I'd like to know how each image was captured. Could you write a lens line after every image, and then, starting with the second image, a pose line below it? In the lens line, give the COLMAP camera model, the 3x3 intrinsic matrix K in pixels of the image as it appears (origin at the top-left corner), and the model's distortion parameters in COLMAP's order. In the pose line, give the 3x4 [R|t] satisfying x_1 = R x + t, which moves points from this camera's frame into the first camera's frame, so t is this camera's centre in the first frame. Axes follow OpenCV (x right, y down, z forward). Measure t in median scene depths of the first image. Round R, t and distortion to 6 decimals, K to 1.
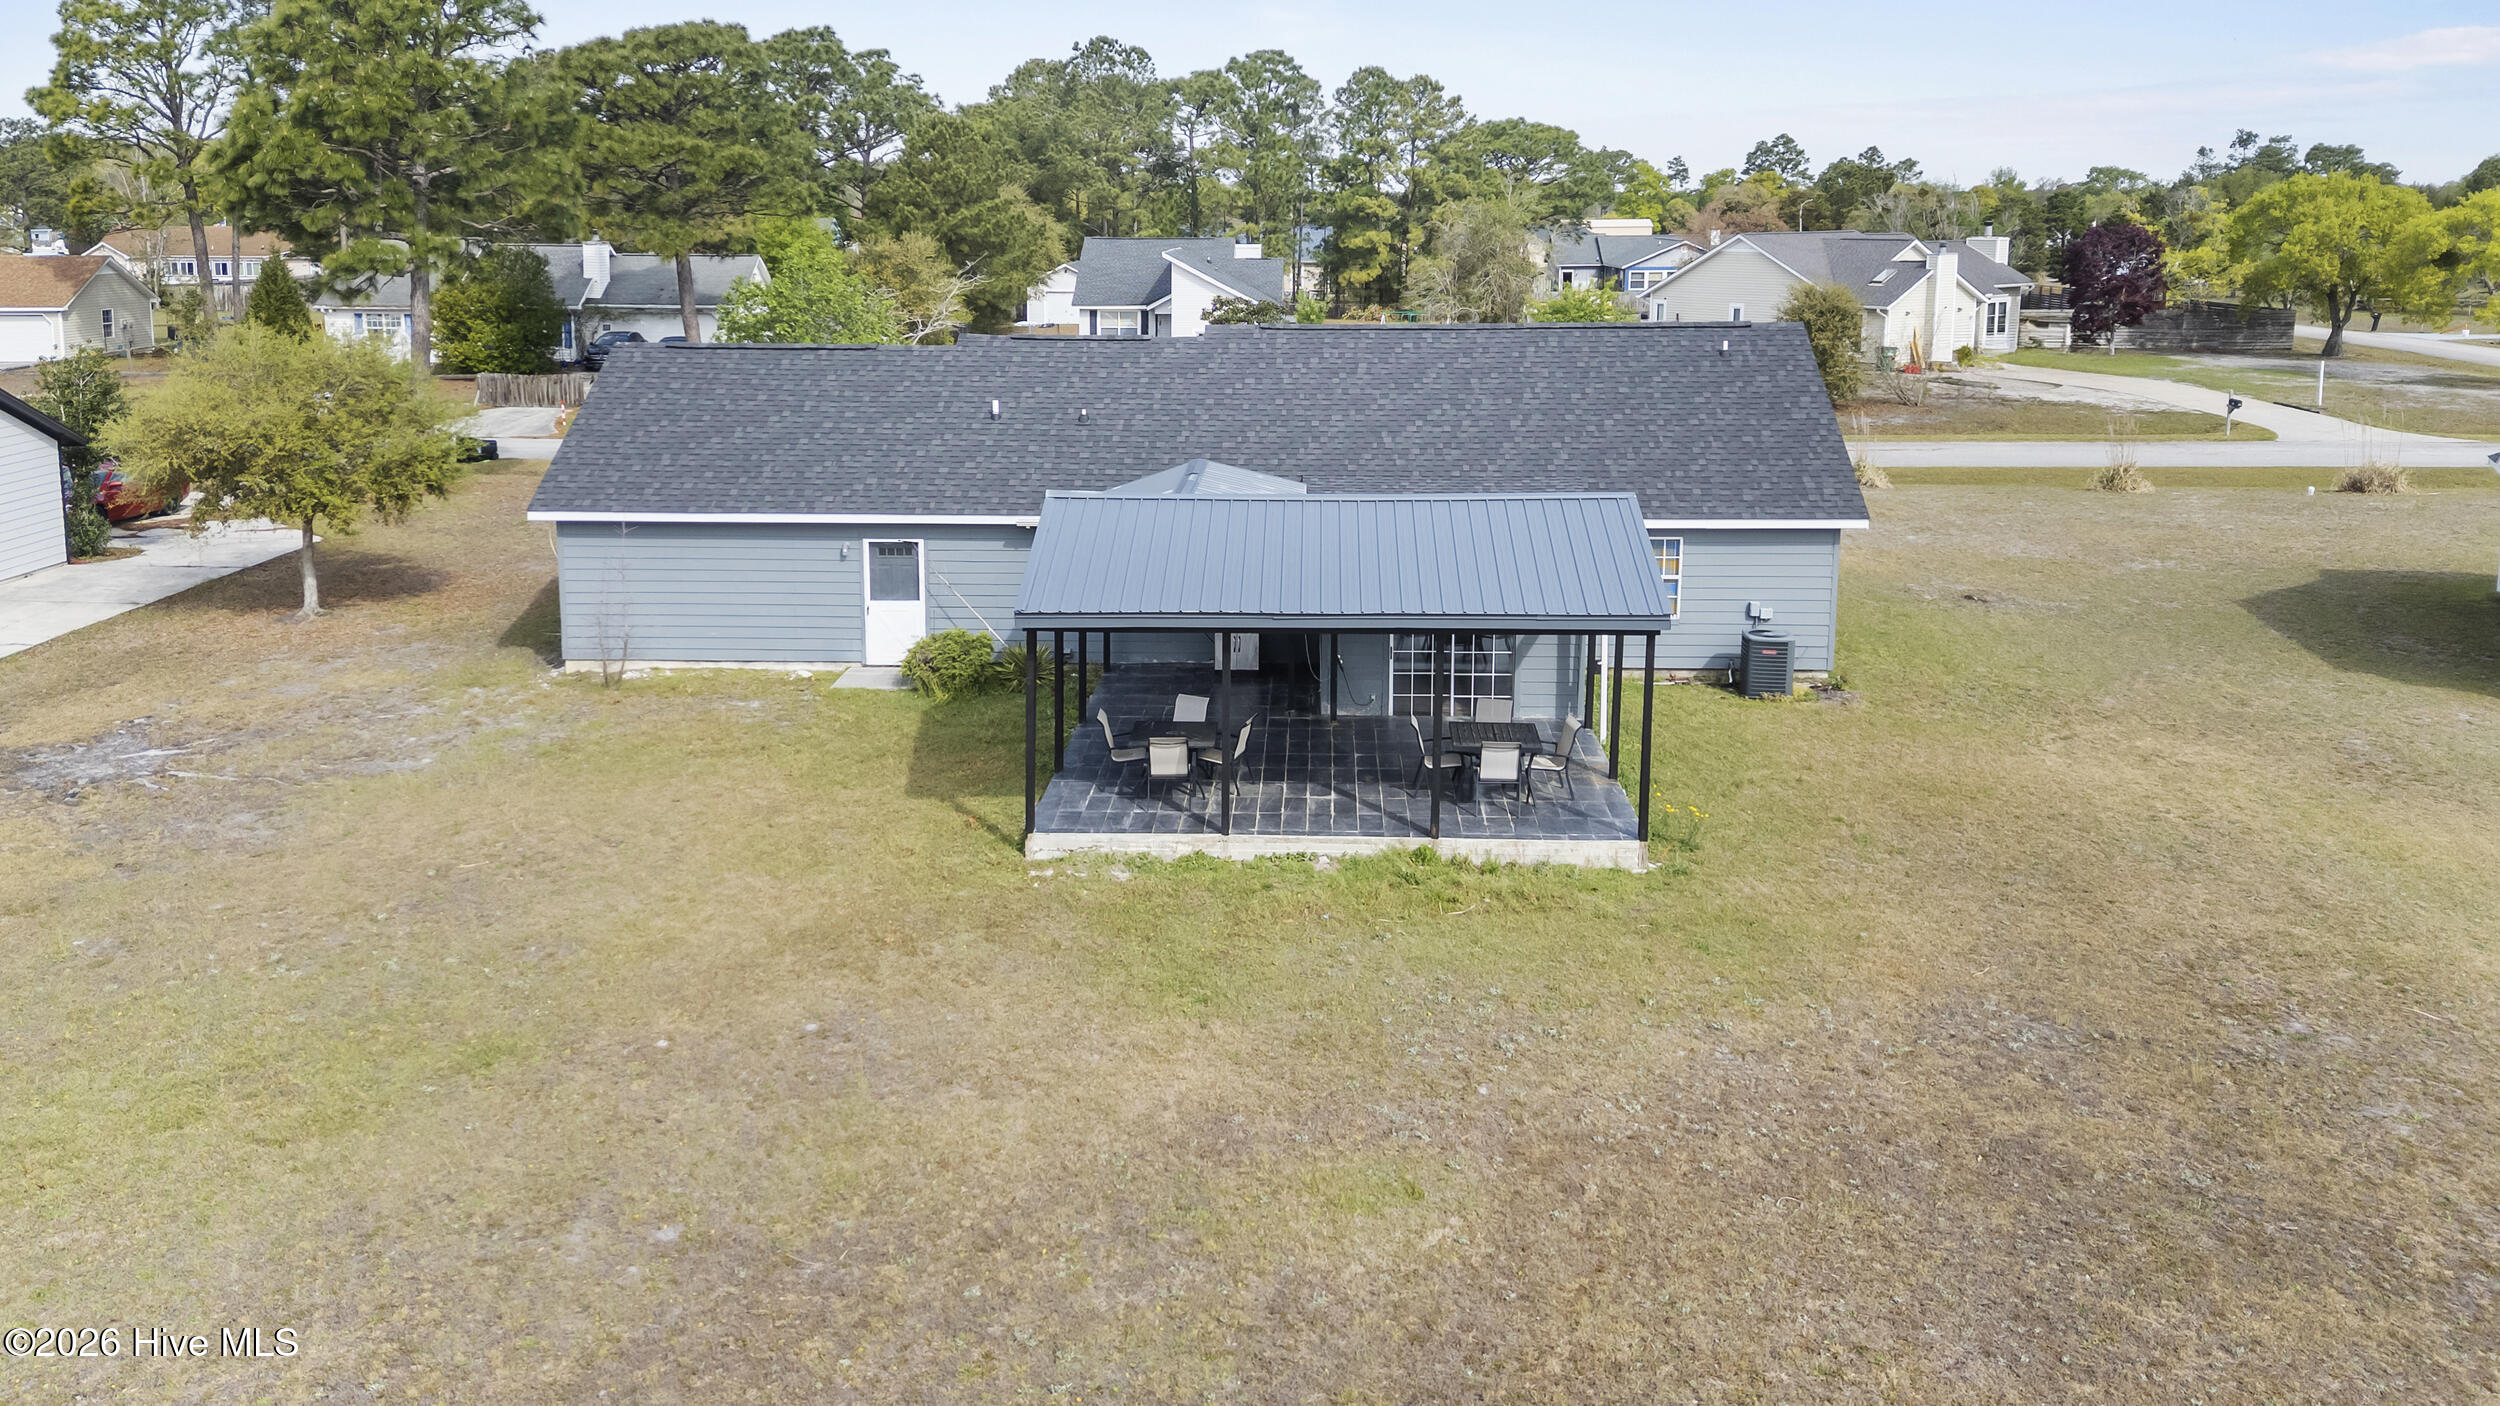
lens RADIAL K [[1809.7, 0, 1237.8], [0, 1809.7, 544.8], [0, 0, 1]] dist [0.063968, -0.060490]
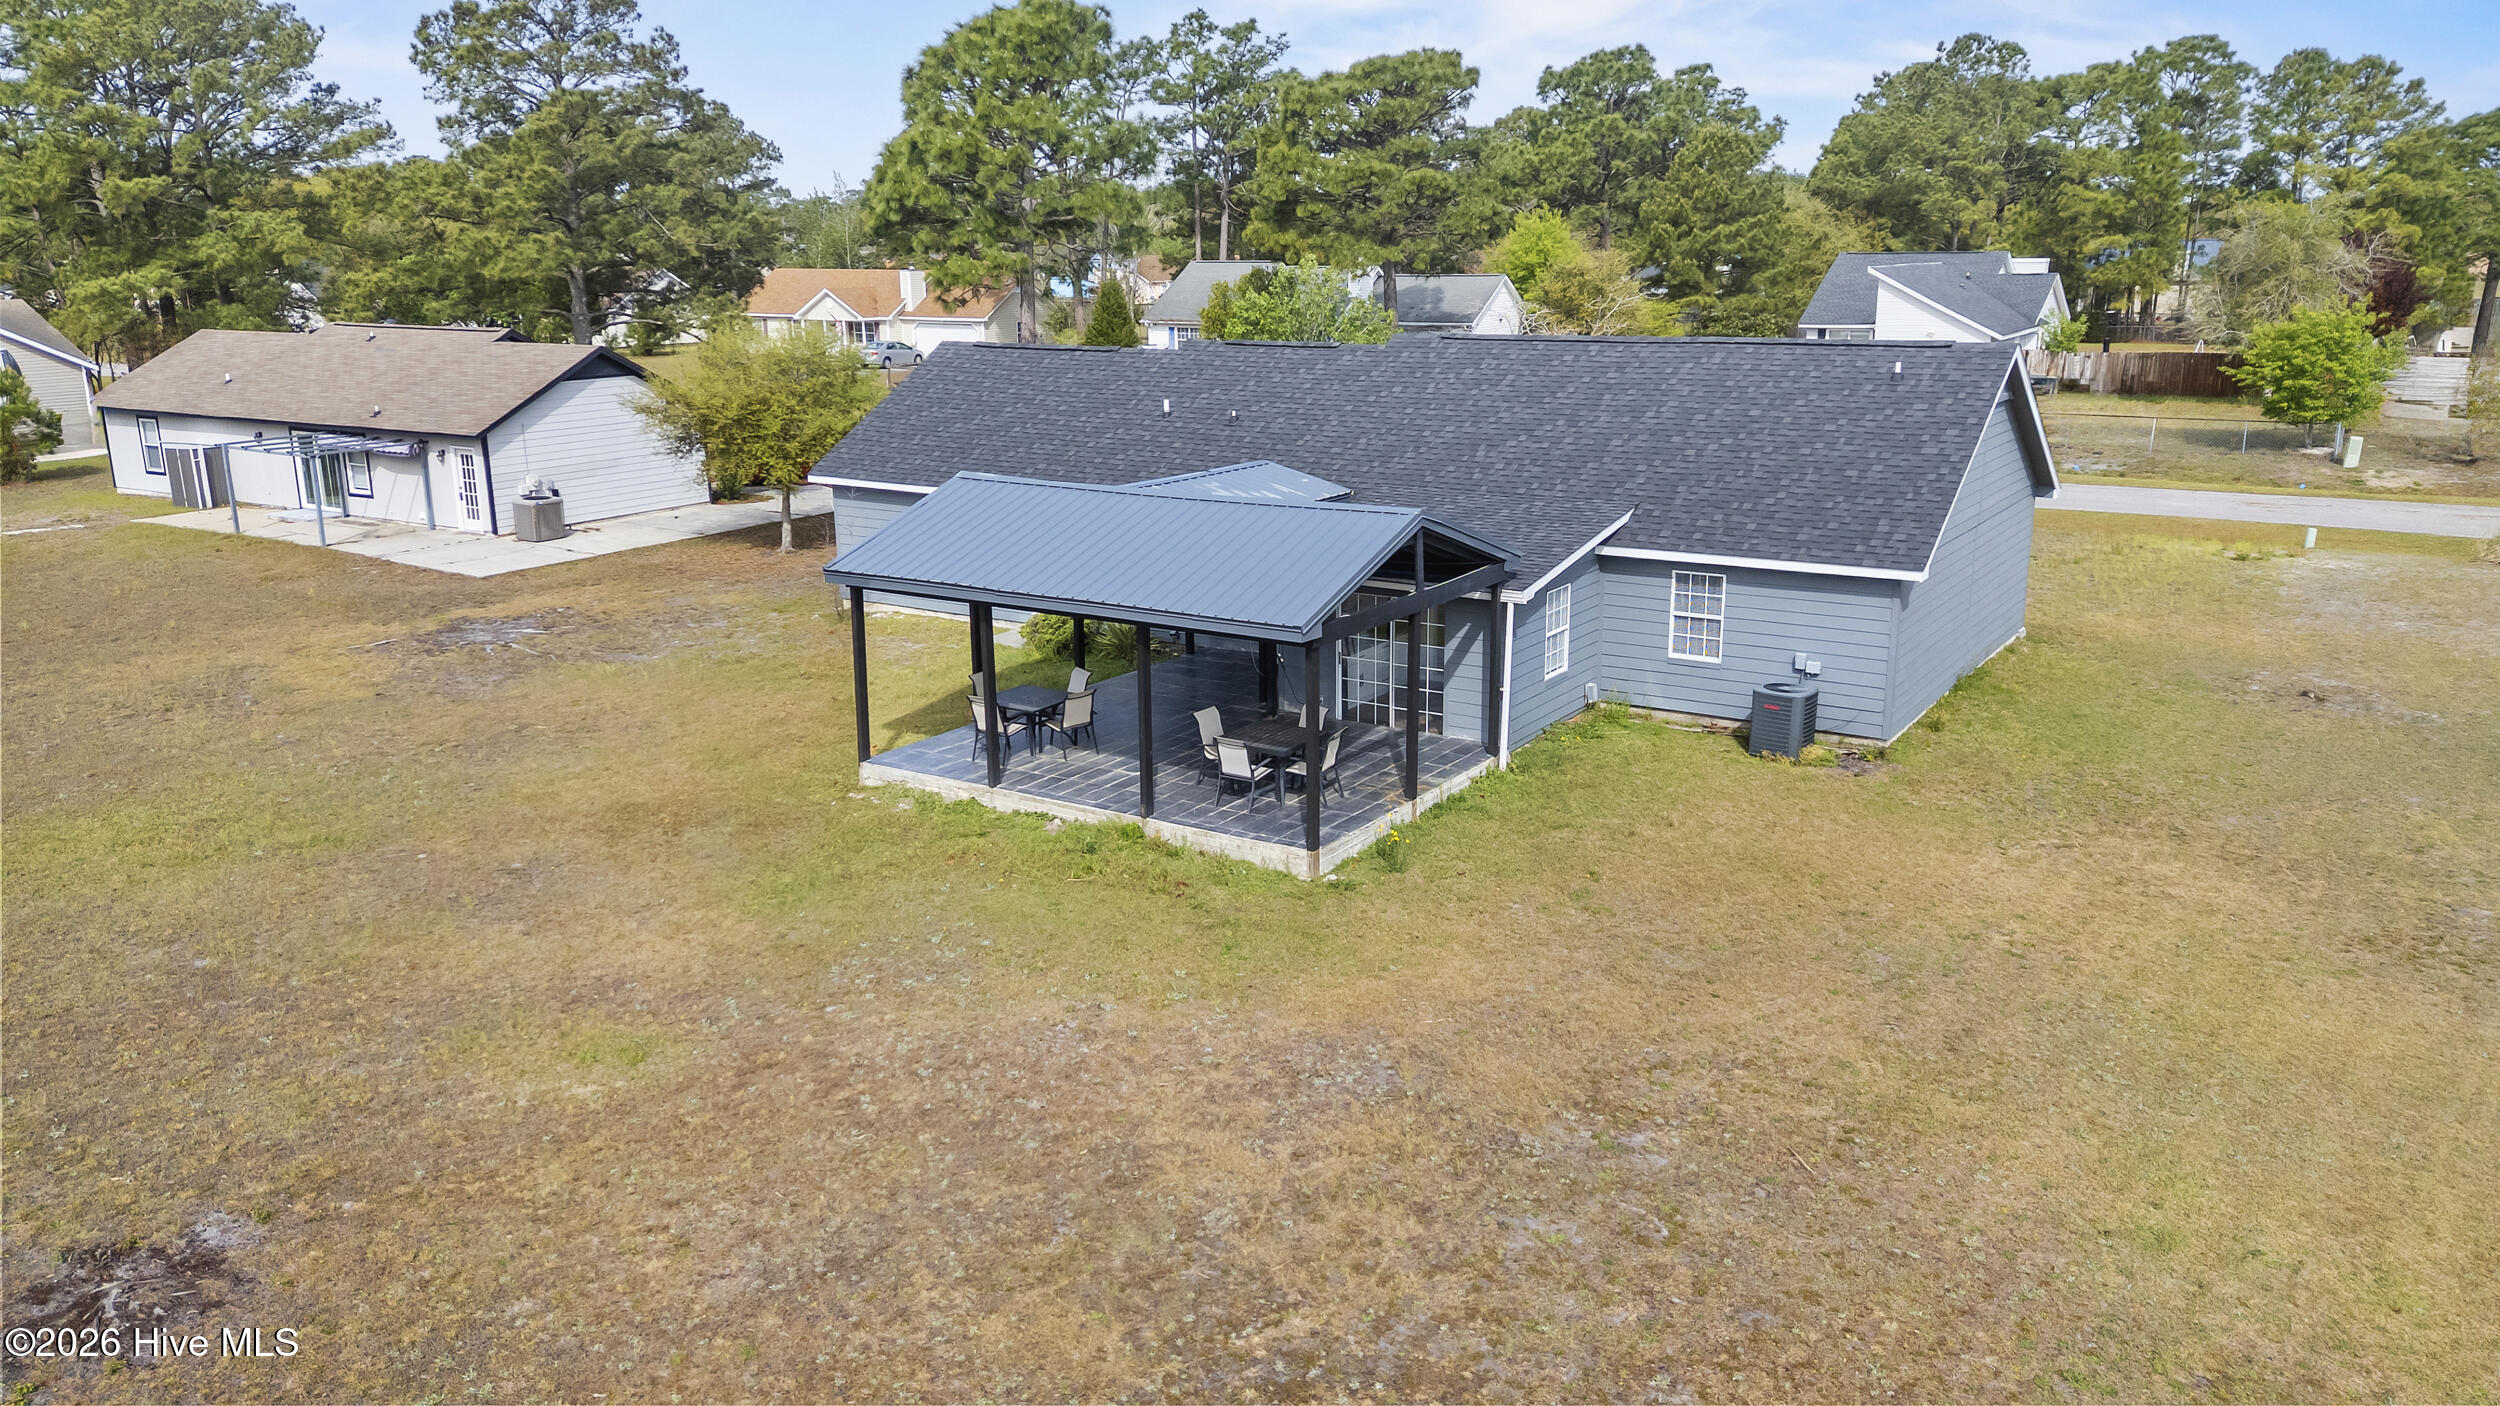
lens RADIAL K [[1736.1, 0, 1235.7], [0, 1736.1, 699.7], [0, 0, 1]] dist [0.077673, -0.080661]
pose [[0.867761, 0.121163, -0.481985, 0.446263], [-0.082880, 0.991526, 0.100037, -0.009066], [0.490022, -0.046861, 0.870450, 0.101785]]
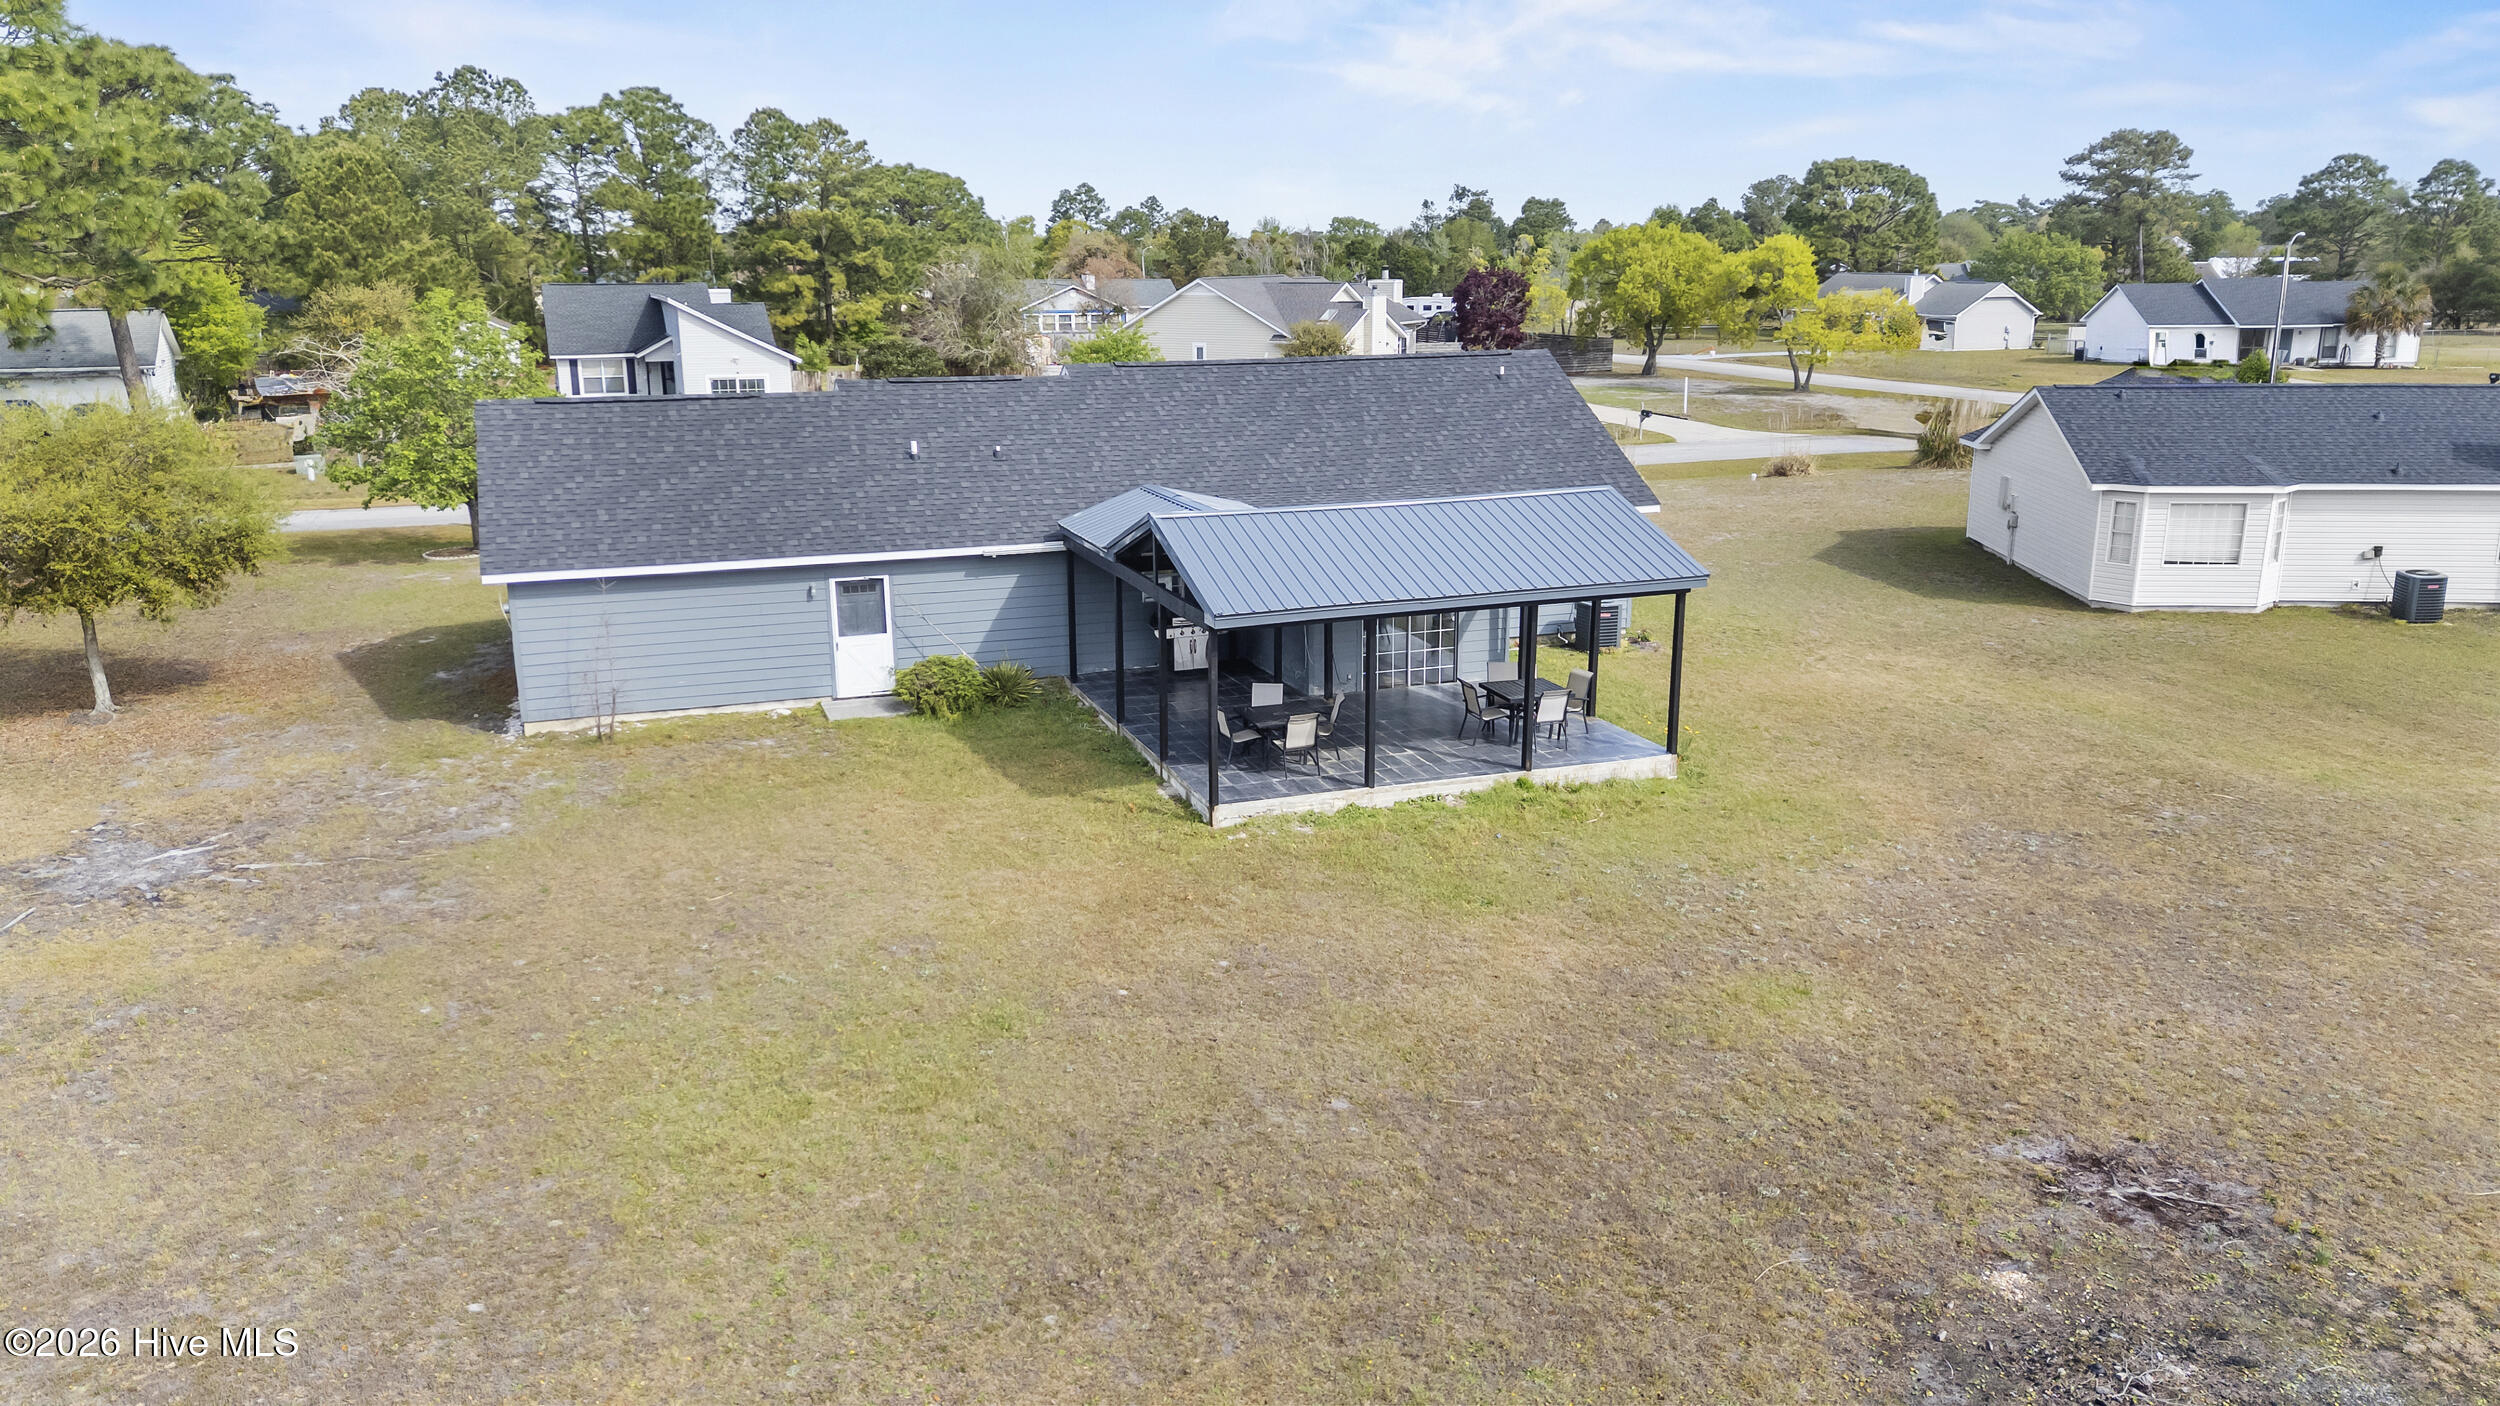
lens RADIAL K [[1736.1, 0, 1235.7], [0, 1736.1, 699.7], [0, 0, 1]] dist [0.077673, -0.080661]
pose [[0.931378, -0.095670, 0.351259, -0.344949], [0.071973, 0.994198, 0.079945, 0.002570], [-0.356869, -0.049177, 0.932859, -0.026479]]
